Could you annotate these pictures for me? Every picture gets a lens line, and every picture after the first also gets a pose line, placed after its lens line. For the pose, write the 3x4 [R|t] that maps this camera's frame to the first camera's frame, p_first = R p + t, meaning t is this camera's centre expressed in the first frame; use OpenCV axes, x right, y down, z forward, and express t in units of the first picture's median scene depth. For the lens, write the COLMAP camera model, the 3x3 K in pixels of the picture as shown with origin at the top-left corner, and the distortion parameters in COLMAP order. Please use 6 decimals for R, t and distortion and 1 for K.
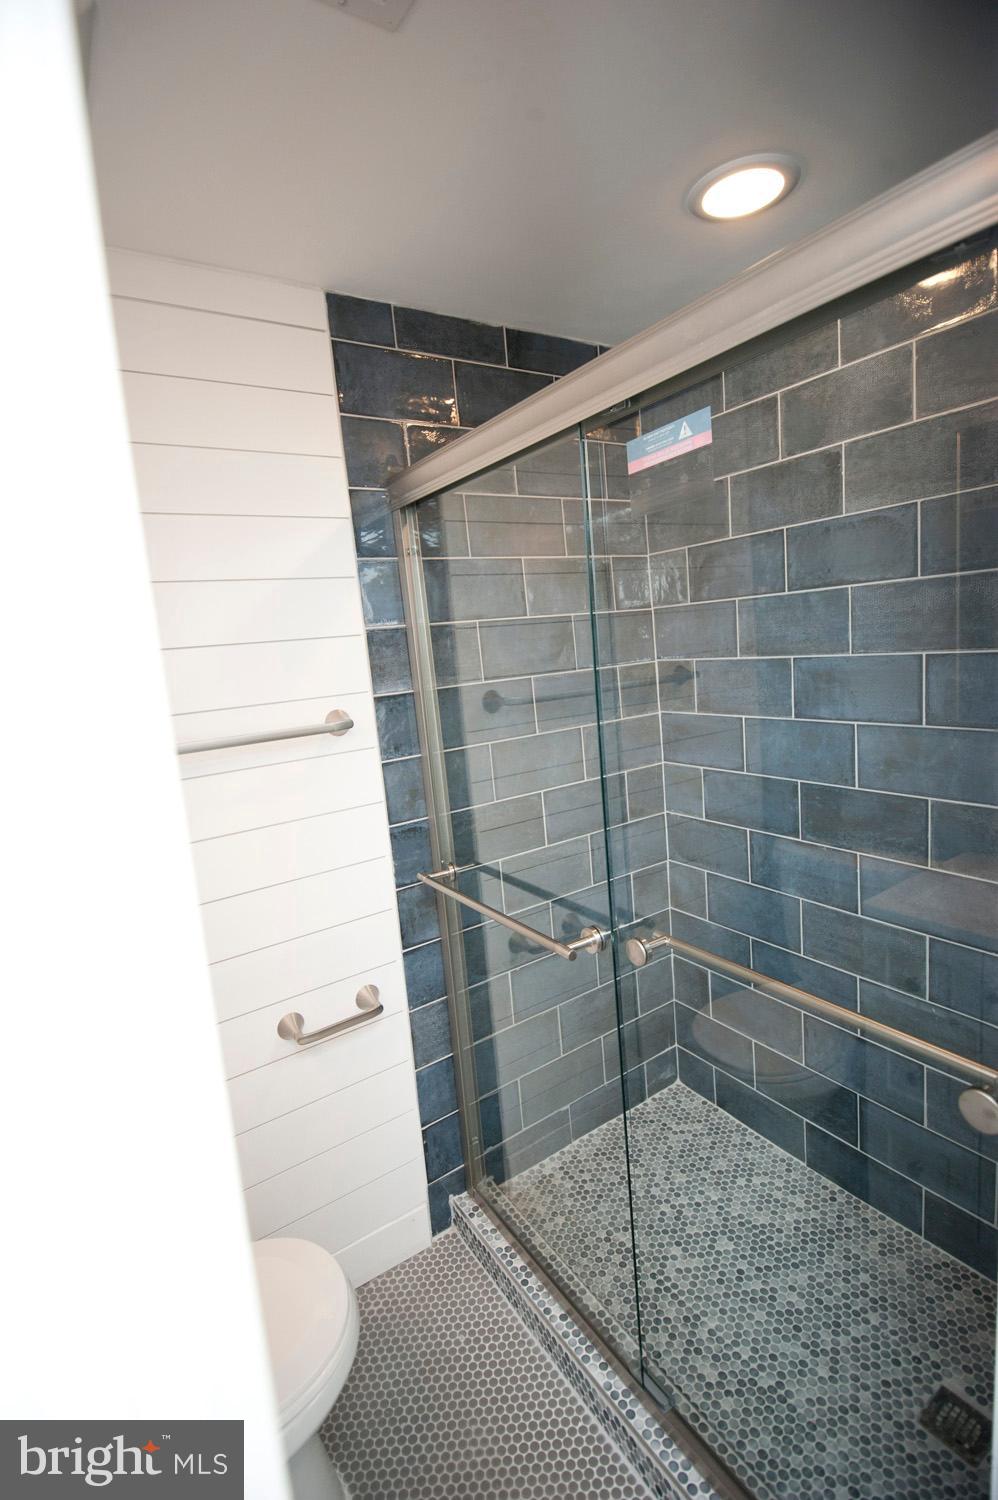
lens RADIAL K [[697.0, 0, 499.3], [0, 697.0, 747.3], [0, 0, 1]] dist [-0.000759, -0.000074]
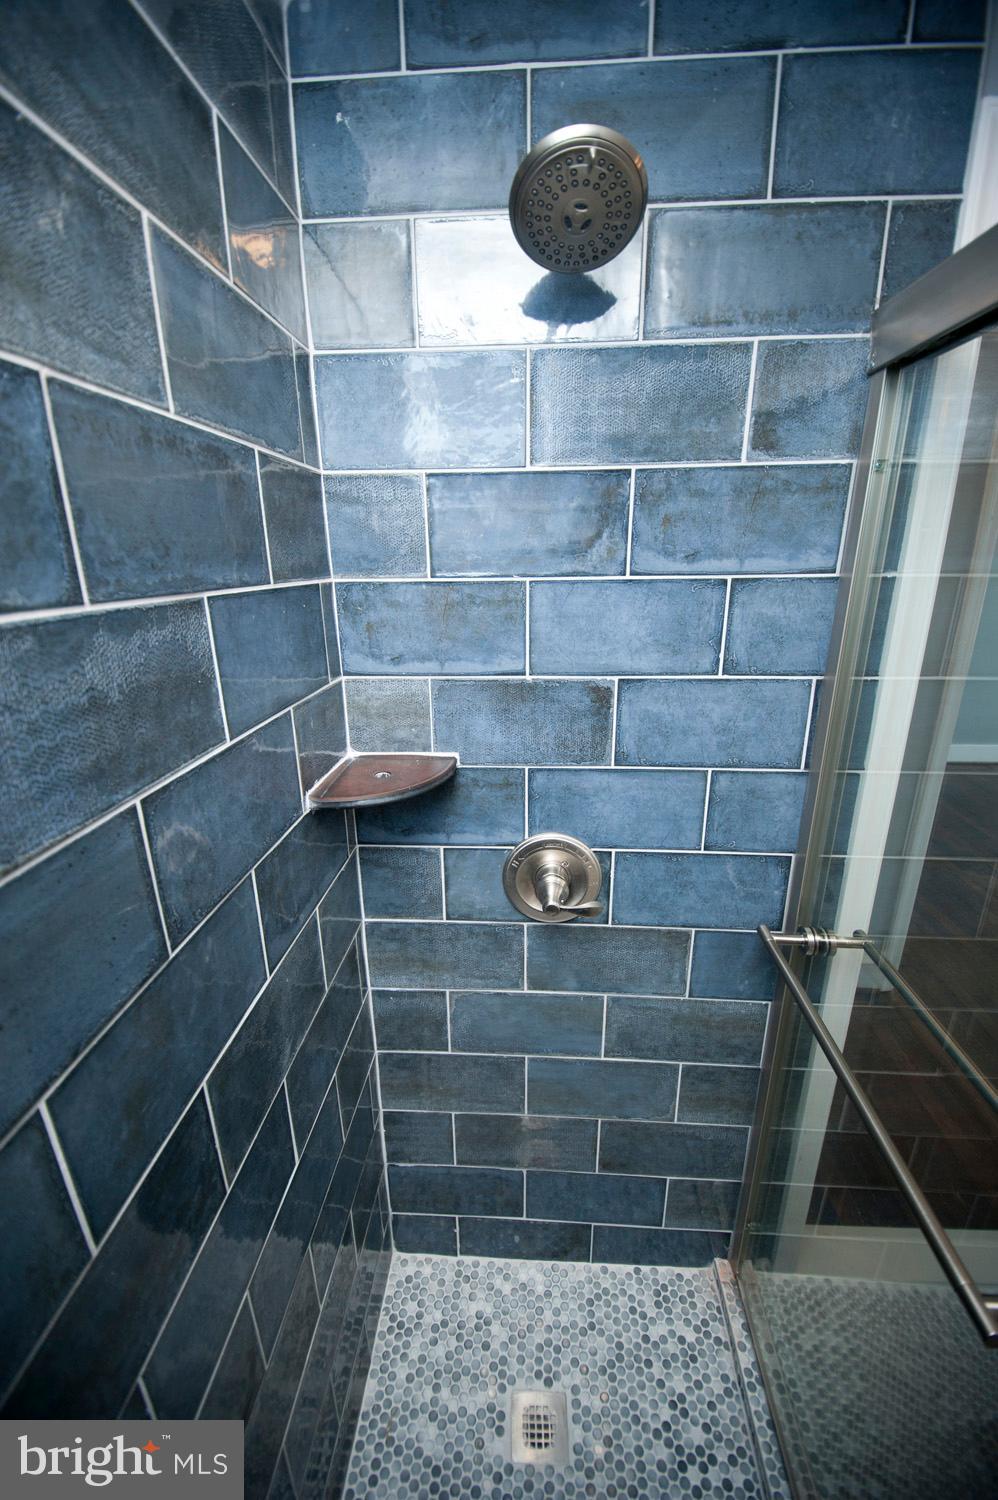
lens RADIAL K [[592.1, 0, 503.6], [0, 592.1, 749.8], [0, 0, 1]] dist [-0.001116, -0.000070]
pose [[-0.796889, -0.104792, 0.594967, 0.251420], [0.162690, 0.911232, 0.378401, -0.256552], [-0.581807, 0.398339, -0.709103, 1.117046]]
